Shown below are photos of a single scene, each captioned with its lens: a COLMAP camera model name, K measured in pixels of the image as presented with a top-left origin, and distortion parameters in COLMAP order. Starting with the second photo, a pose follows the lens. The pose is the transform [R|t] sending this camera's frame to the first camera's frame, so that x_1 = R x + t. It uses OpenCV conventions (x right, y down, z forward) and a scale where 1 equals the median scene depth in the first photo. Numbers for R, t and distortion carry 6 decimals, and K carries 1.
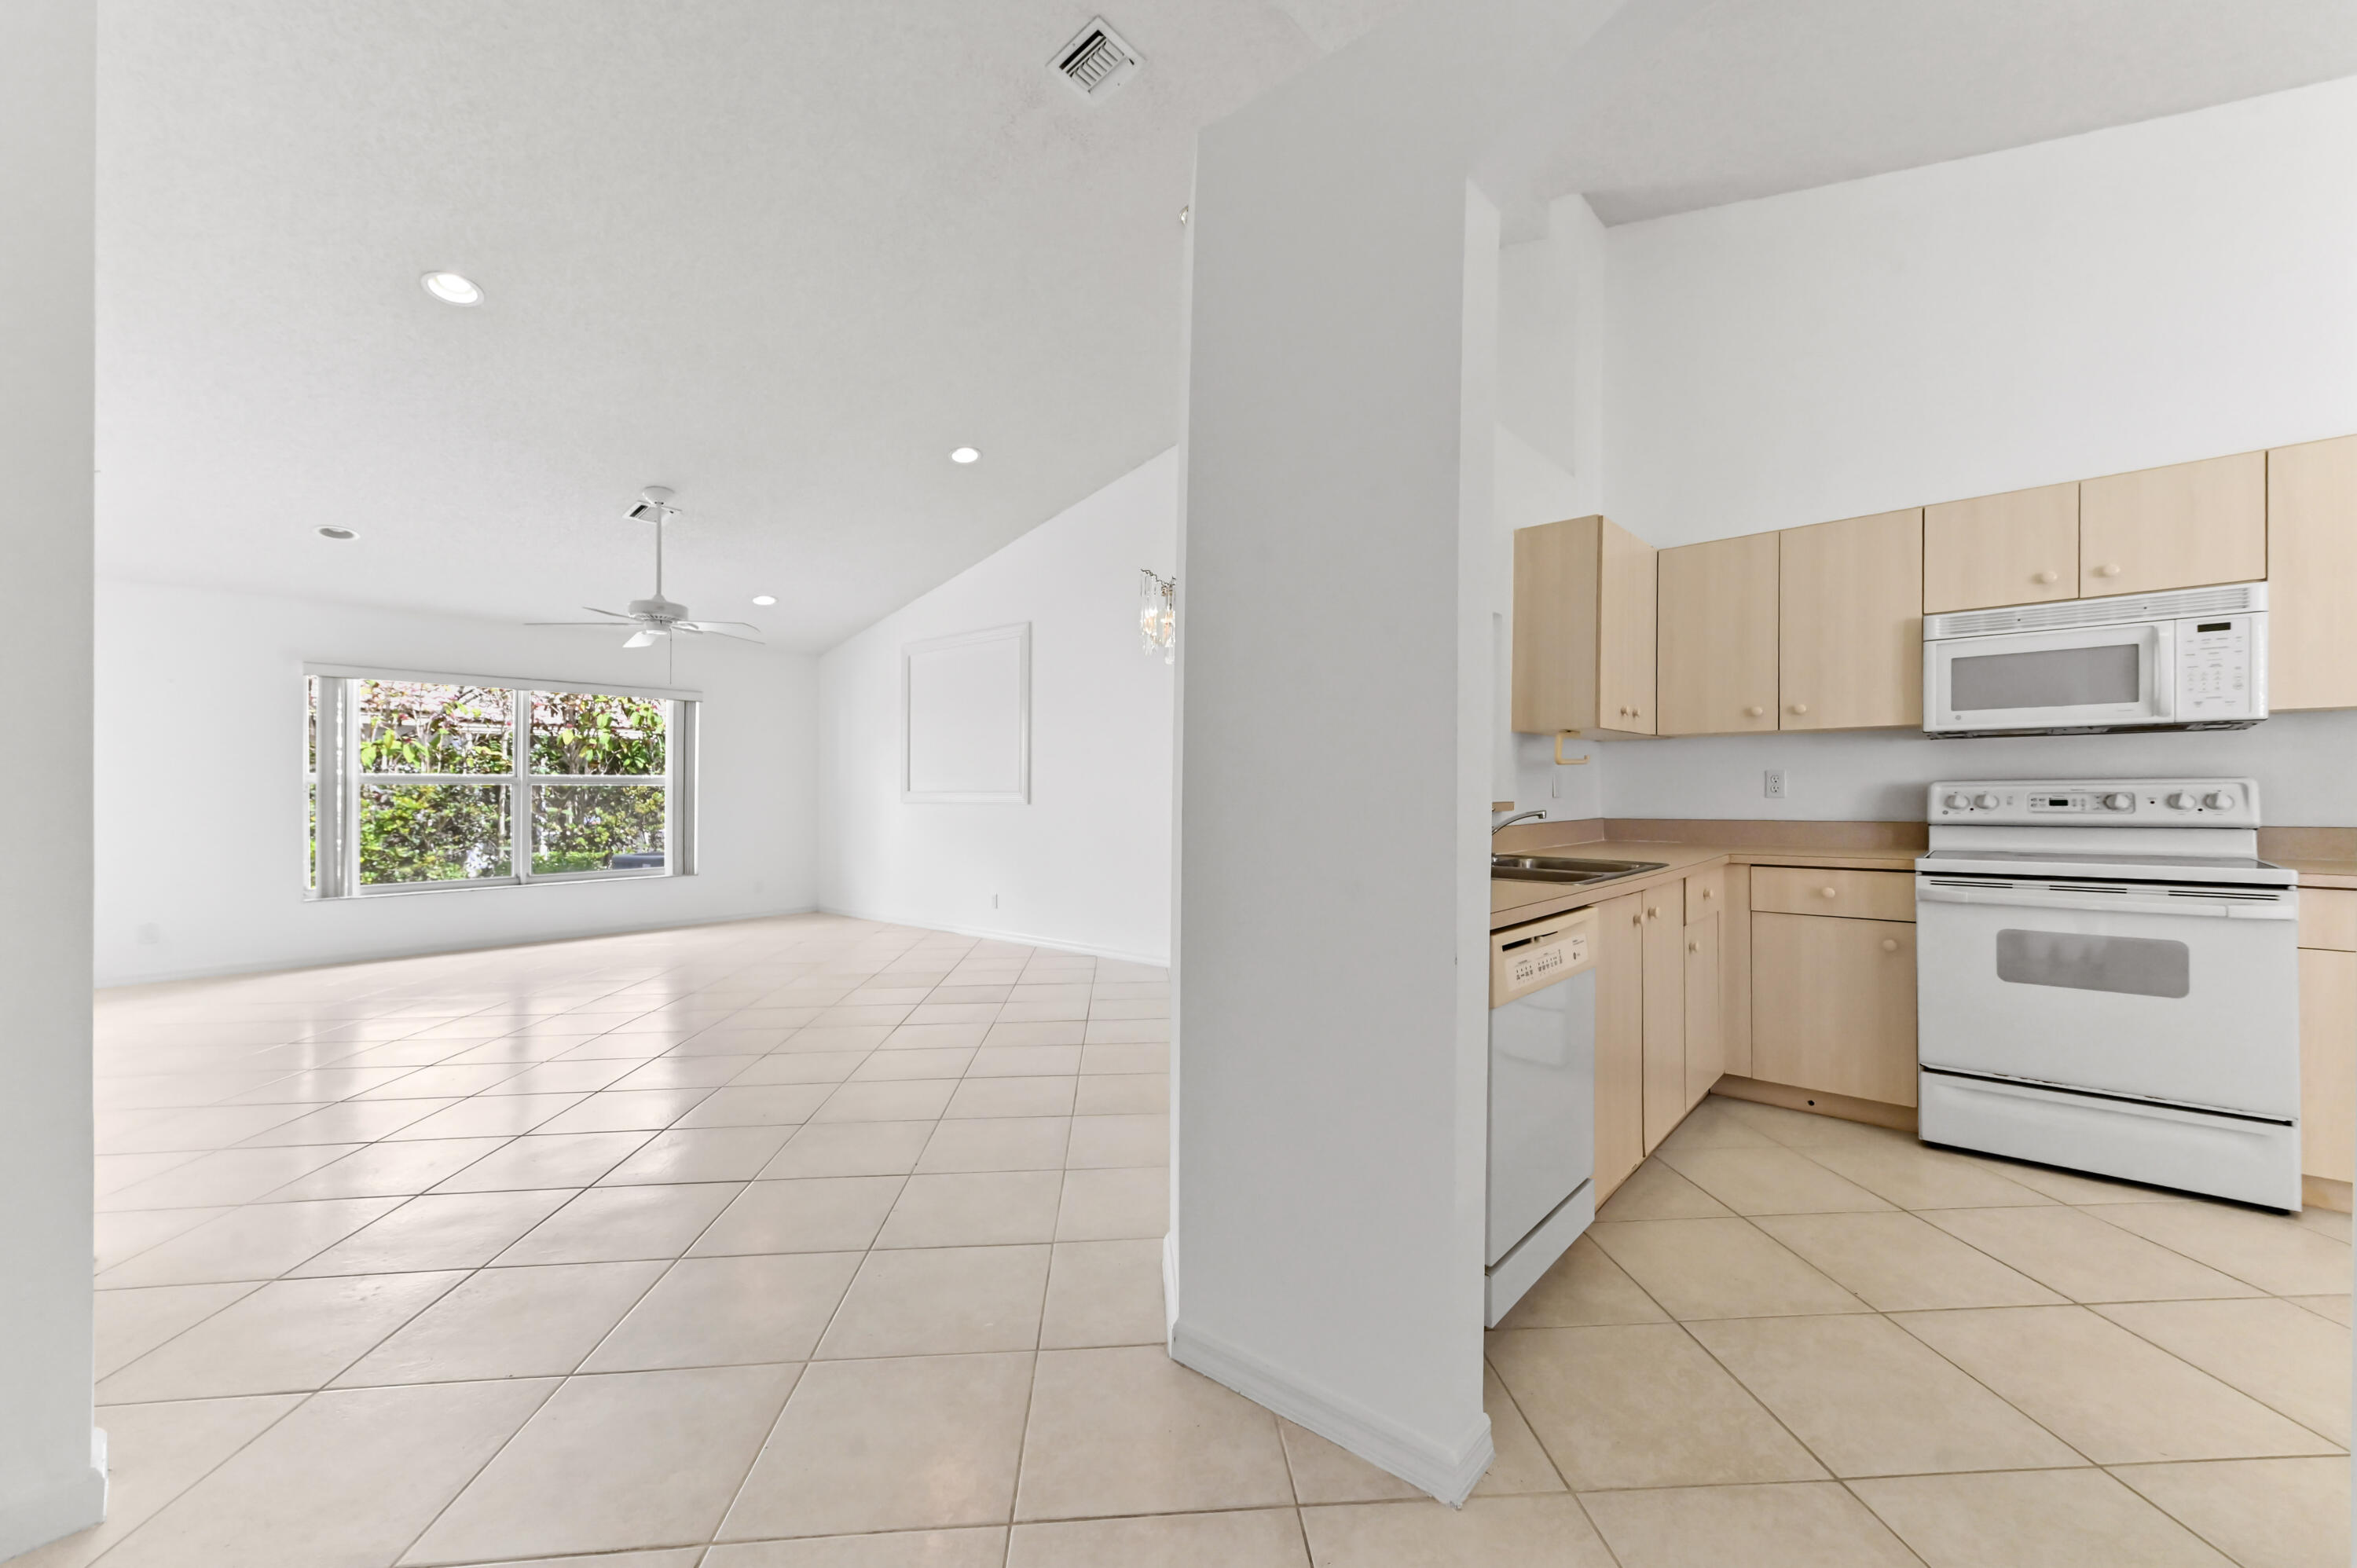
lens RADIAL K [[944.1, 0, 1189.0], [0, 944.1, 795.7], [0, 0, 1]] dist [0.031854, 0.000267]
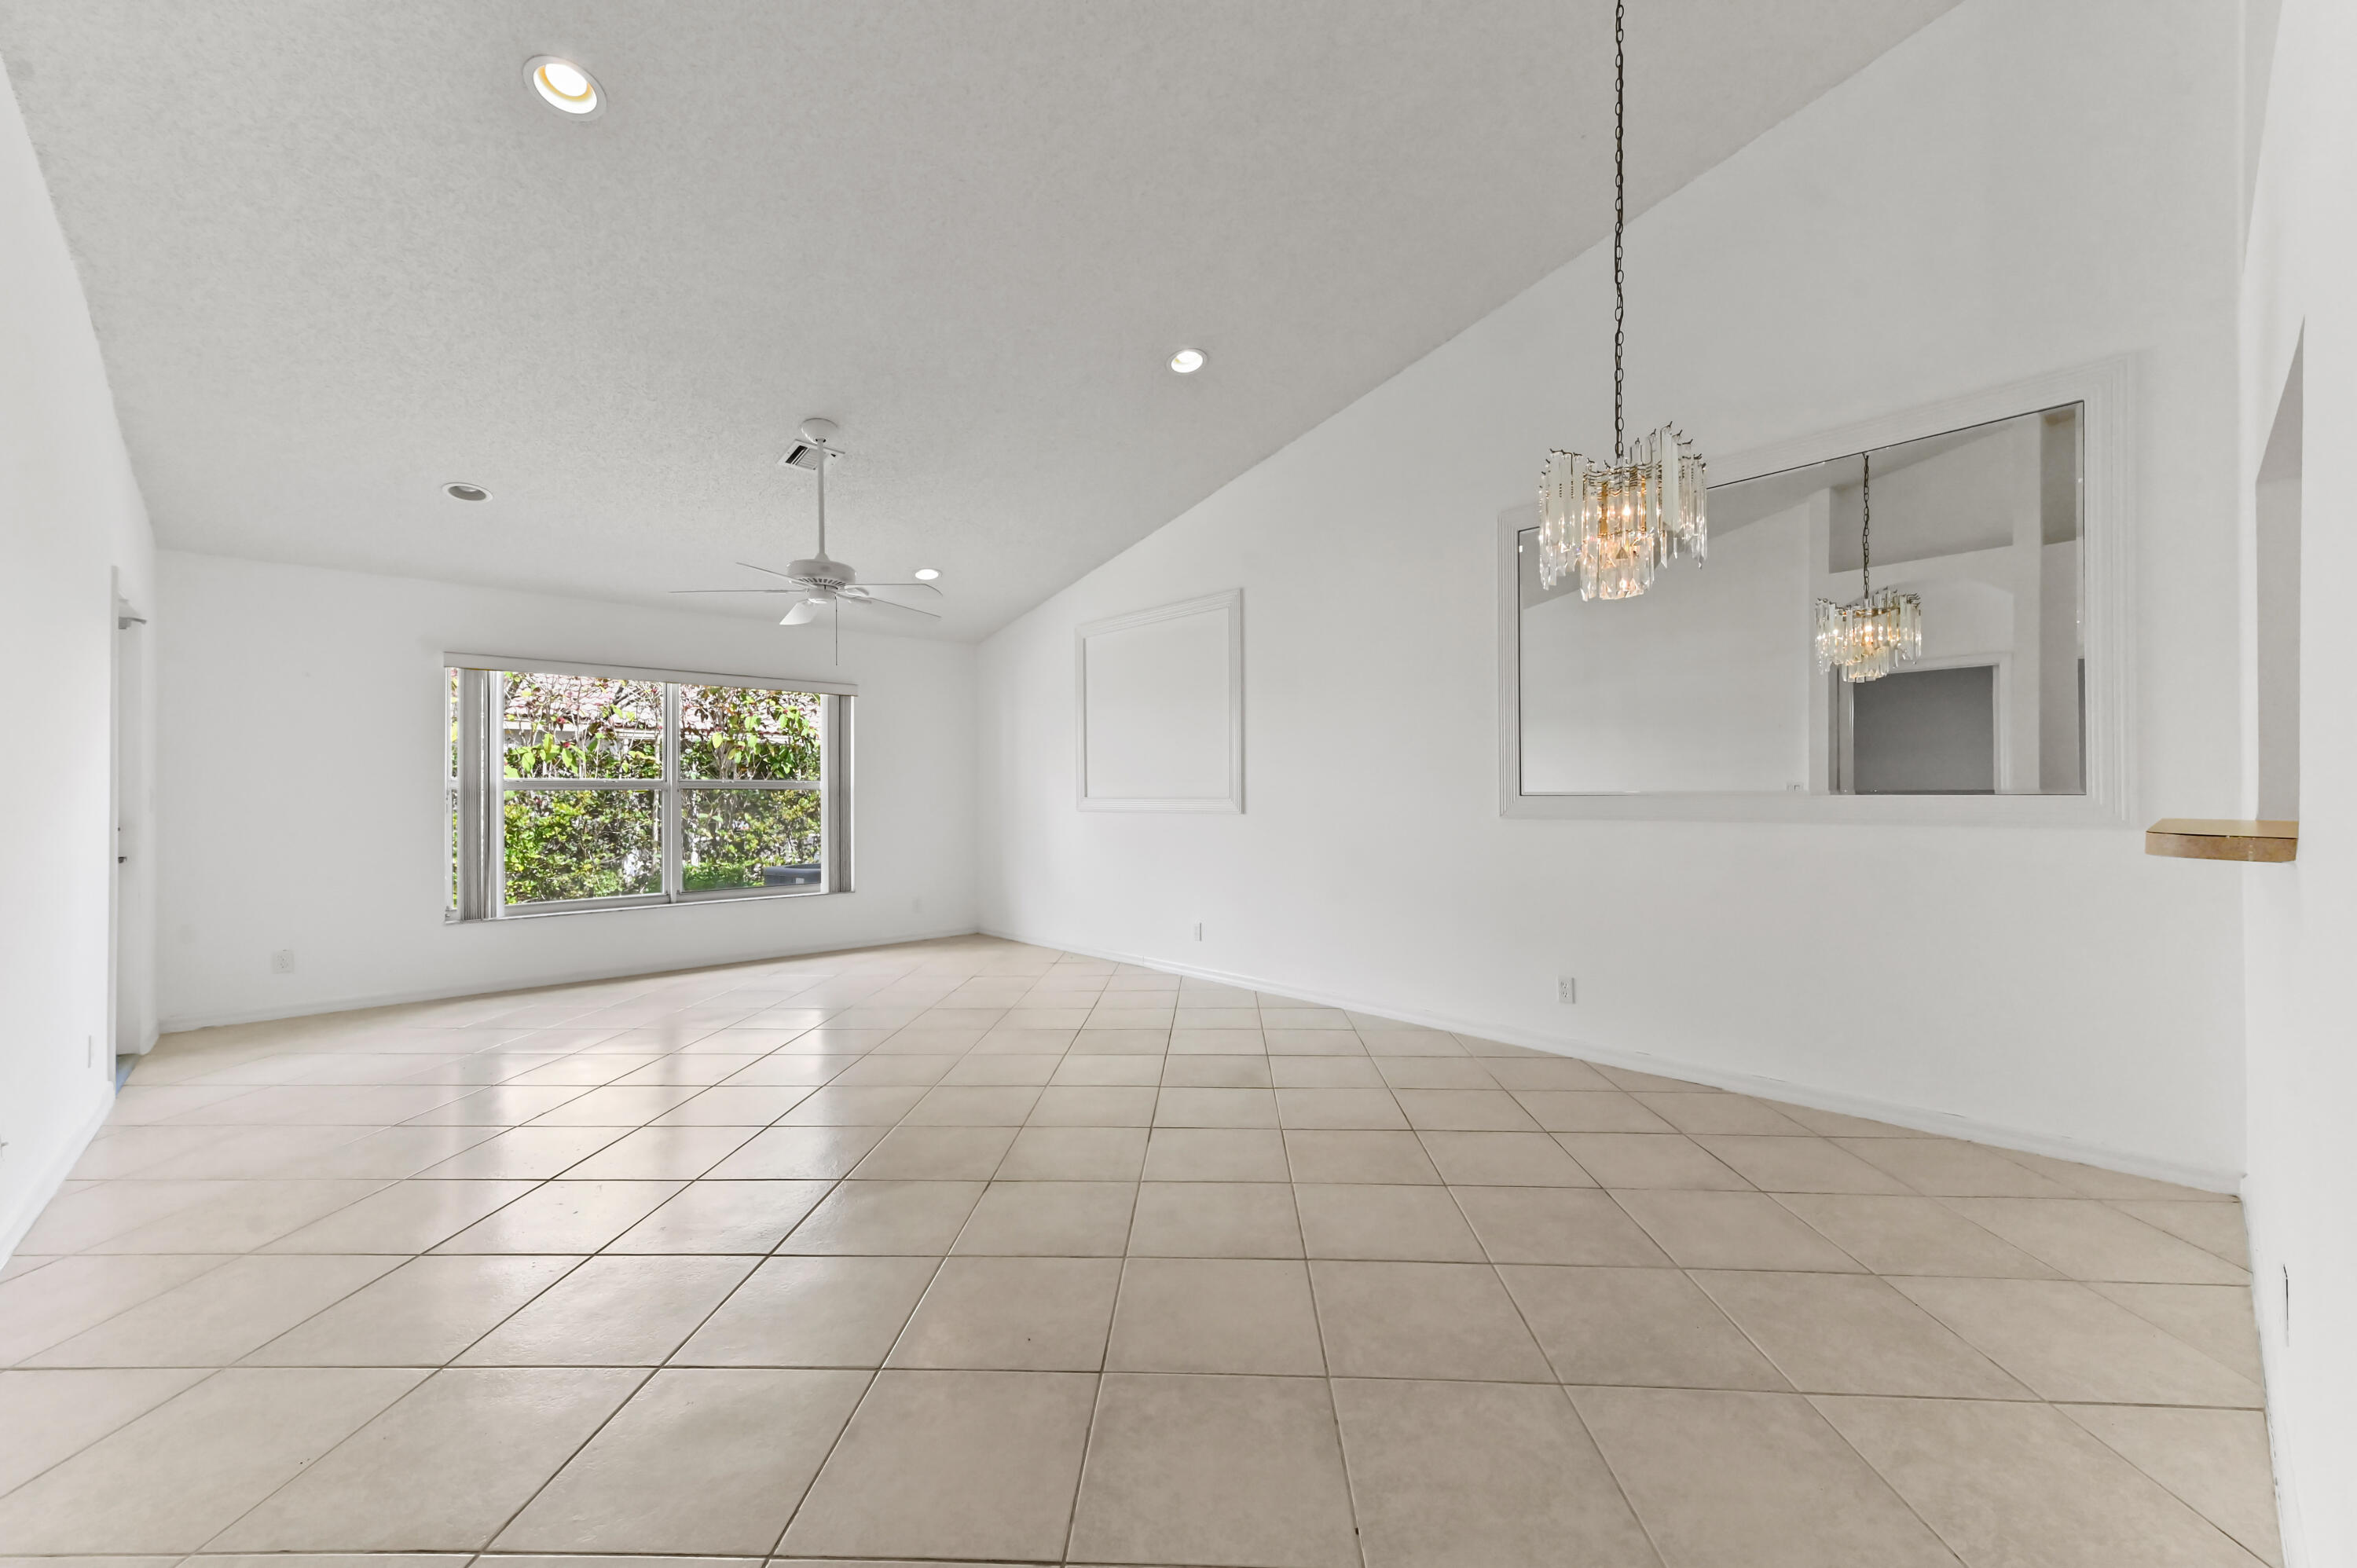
lens RADIAL K [[913.4, 0, 1168.9], [0, 913.4, 798.5], [0, 0, 1]] dist [0.032439, 0.000082]
pose [[0.992789, -0.000872, -0.119869, -0.093527], [0.000597, 0.999997, -0.002330, -0.000645], [0.119871, 0.002242, 0.992787, 0.143962]]
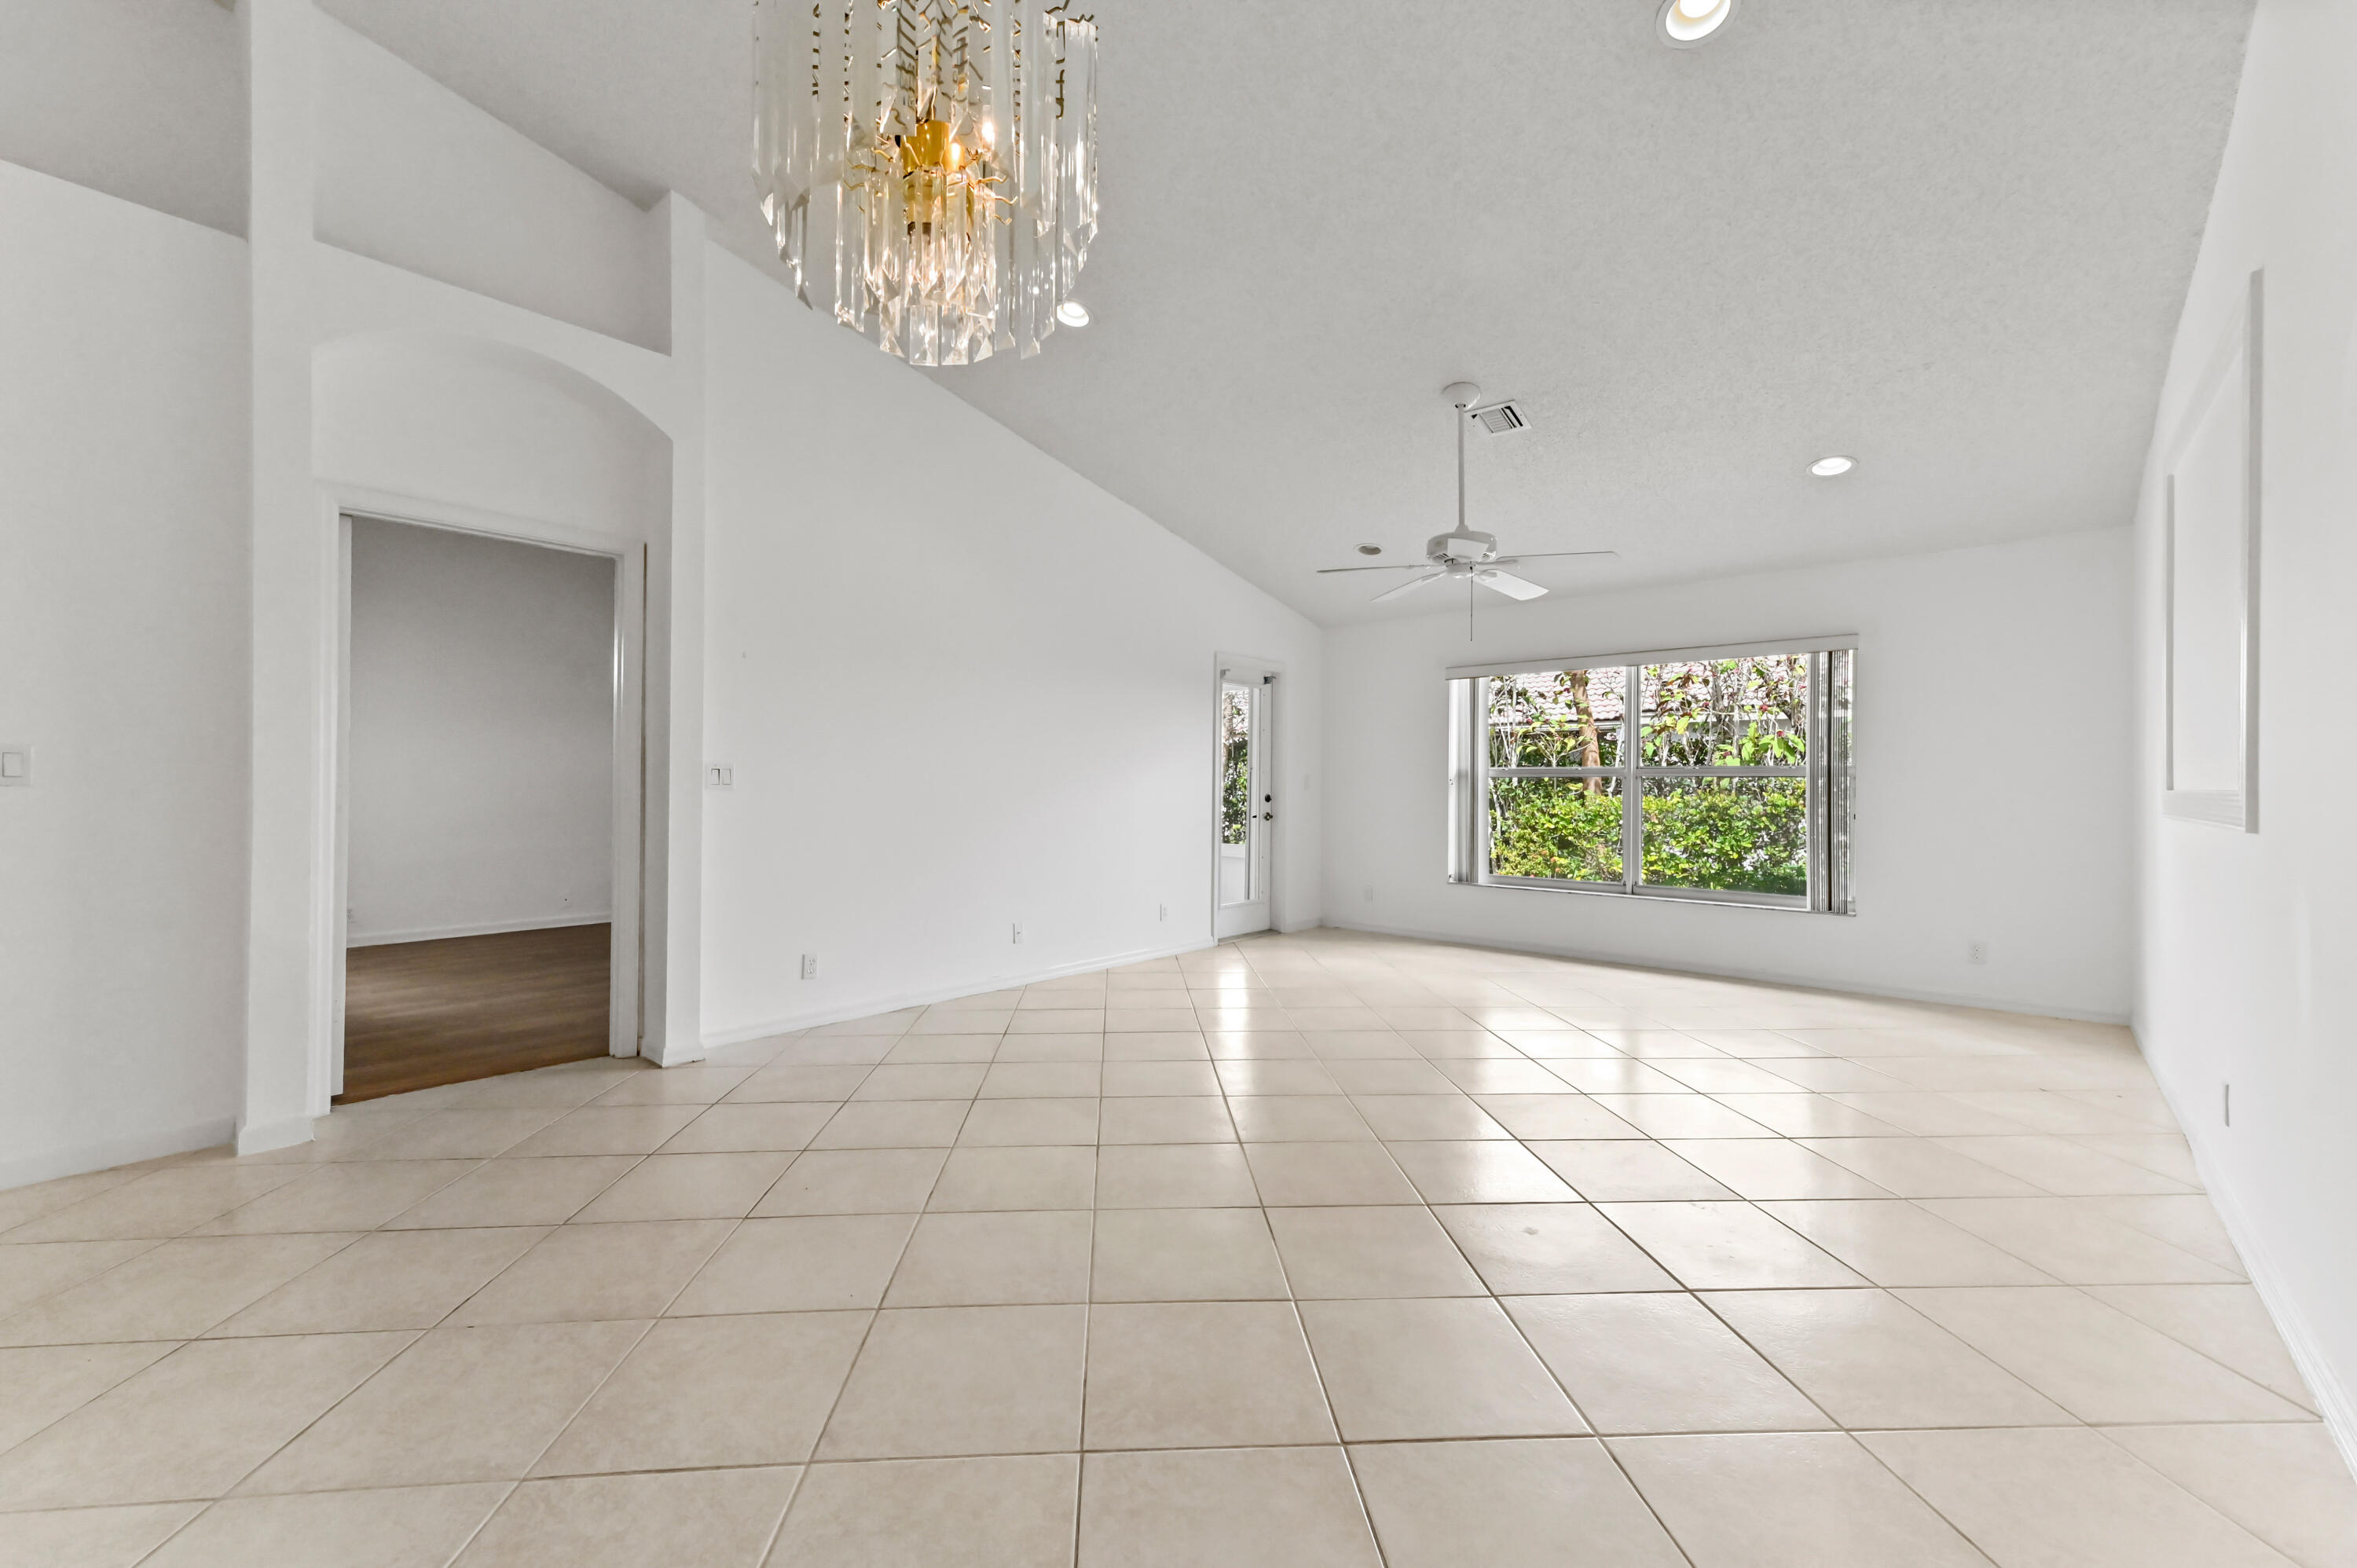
lens RADIAL K [[944.1, 0, 1189.0], [0, 944.1, 795.7], [0, 0, 1]] dist [0.031854, 0.000267]
pose [[-0.018449, 0.012633, -0.999750, 0.110820], [-0.010129, 0.999867, 0.012821, -0.001177], [0.999778, 0.010363, -0.018319, 0.437401]]
